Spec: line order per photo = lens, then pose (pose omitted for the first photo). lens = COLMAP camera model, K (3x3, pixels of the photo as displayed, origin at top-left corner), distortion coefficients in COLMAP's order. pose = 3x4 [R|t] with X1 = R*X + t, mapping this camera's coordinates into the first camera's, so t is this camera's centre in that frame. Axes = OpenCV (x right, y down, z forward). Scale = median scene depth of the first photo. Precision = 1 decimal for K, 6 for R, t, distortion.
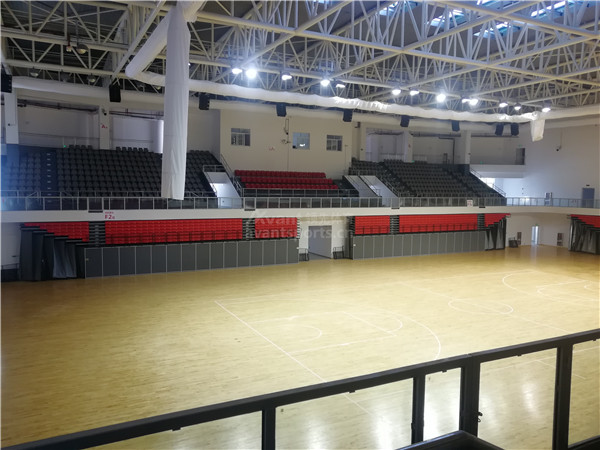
lens RADIAL K [[484.7, 0, 301.0], [0, 484.7, 223.3], [0, 0, 1]] dist [-0.002242, 0.033062]
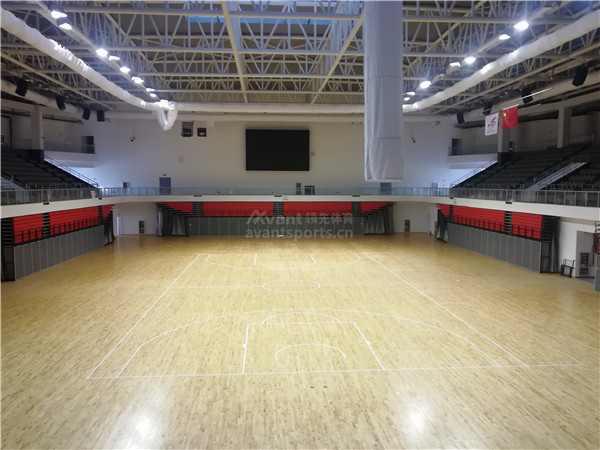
lens RADIAL K [[484.7, 0, 301.0], [0, 484.7, 223.3], [0, 0, 1]] dist [-0.002242, 0.033062]
pose [[0.392843, -0.090163, 0.915175, -0.355818], [0.079696, 0.994776, 0.063795, -0.017759], [-0.916146, 0.047874, 0.397976, 0.348125]]
